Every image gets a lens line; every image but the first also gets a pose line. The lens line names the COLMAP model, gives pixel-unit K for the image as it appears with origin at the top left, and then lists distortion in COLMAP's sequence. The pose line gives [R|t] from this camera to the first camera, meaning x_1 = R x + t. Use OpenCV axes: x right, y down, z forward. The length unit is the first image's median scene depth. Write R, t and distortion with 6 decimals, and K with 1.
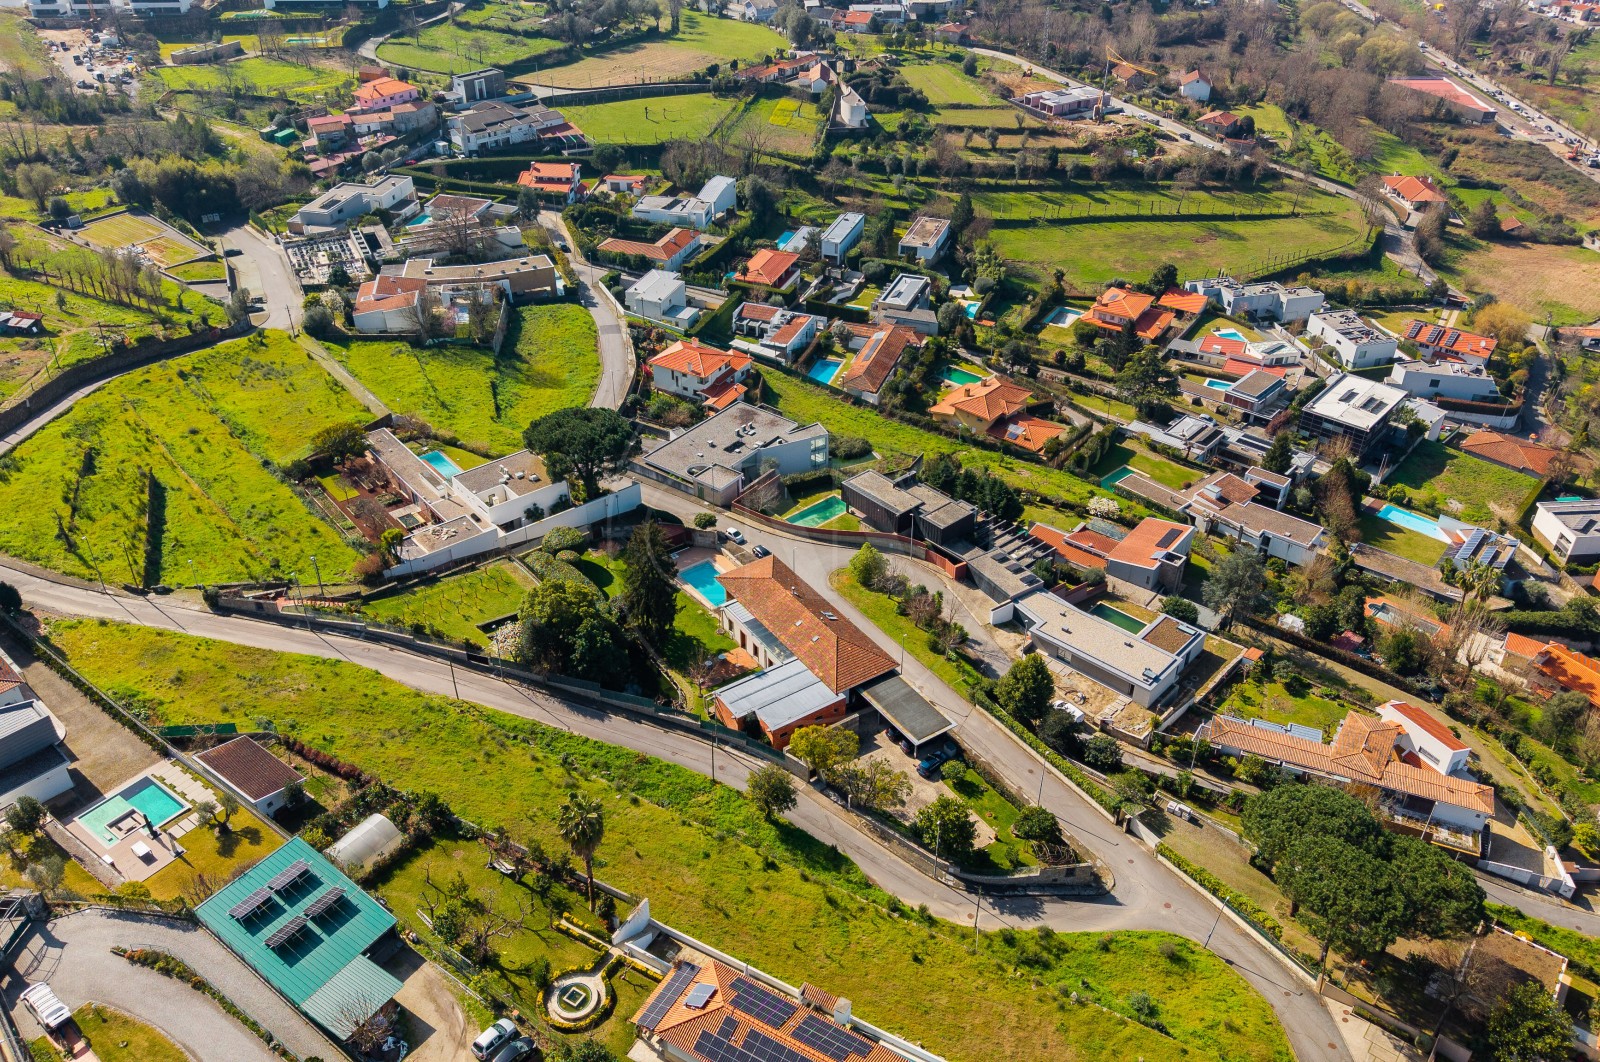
lens RADIAL K [[1240.0, 0, 800.0], [0, 1240.0, 531.0], [0, 0, 1]] dist [0.095116, -0.182953]
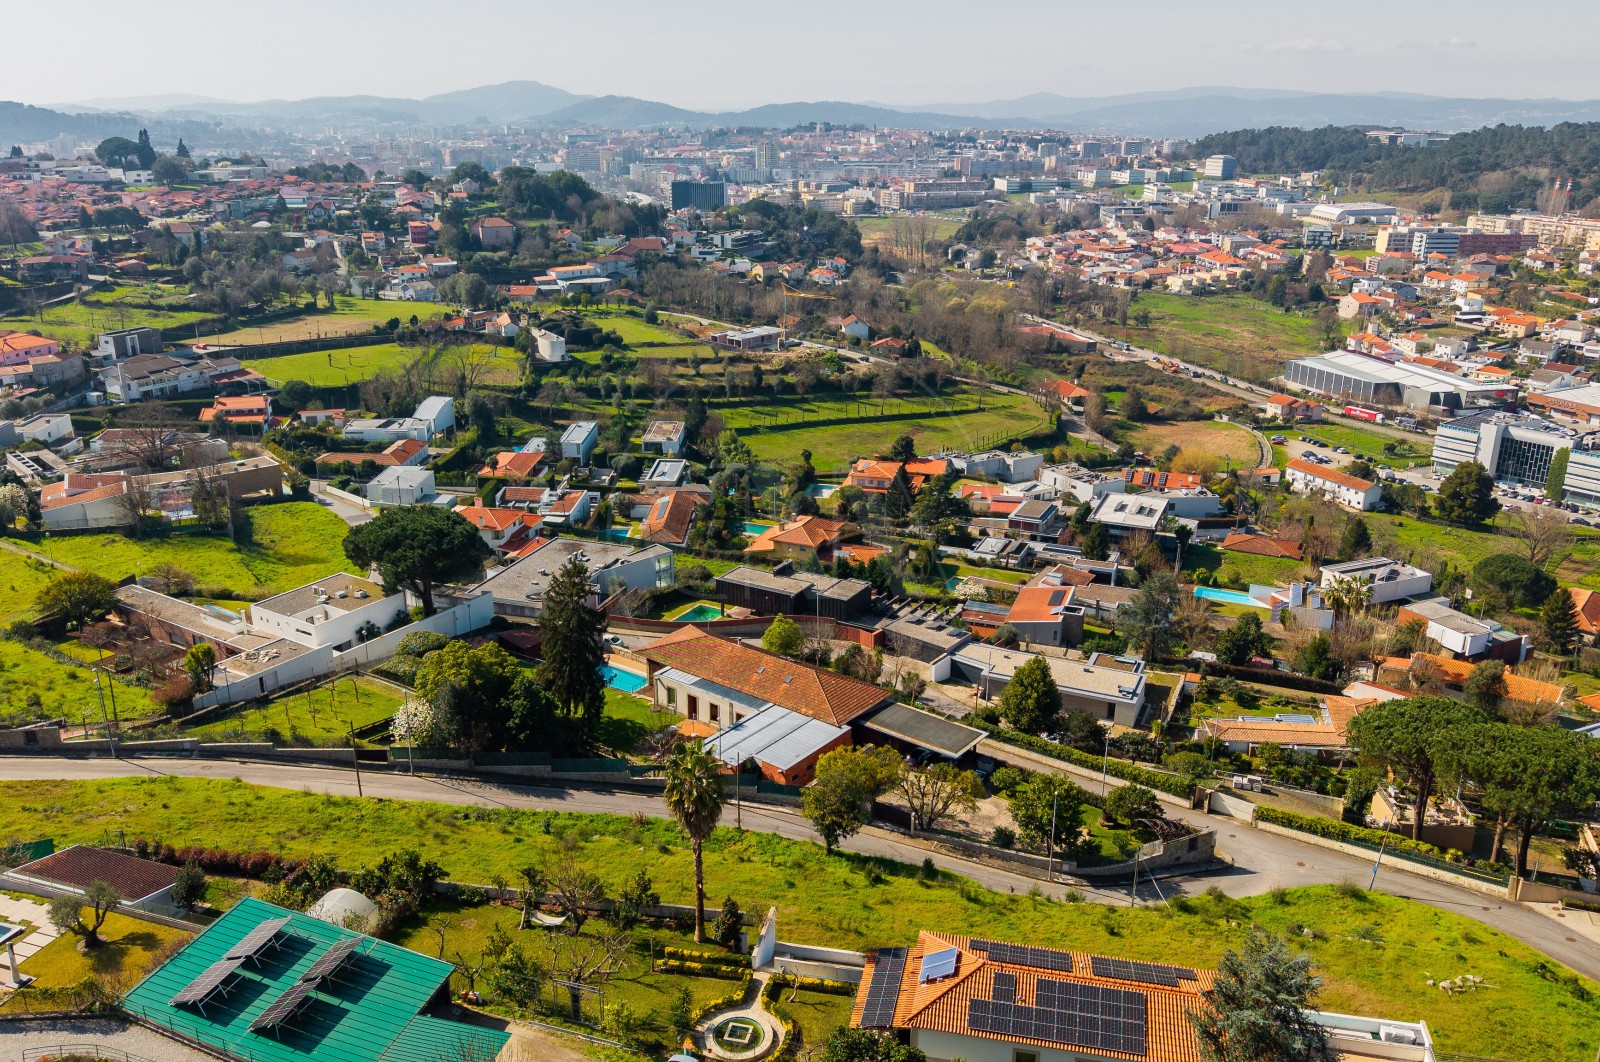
lens RADIAL K [[1240.0, 0, 800.0], [0, 1240.0, 531.0], [0, 0, 1]] dist [0.095116, -0.182953]
pose [[0.948941, -0.098619, 0.299643, -0.101666], [0.174046, 0.955896, -0.236582, 0.087914], [-0.263096, 0.276654, 0.924253, 0.094171]]
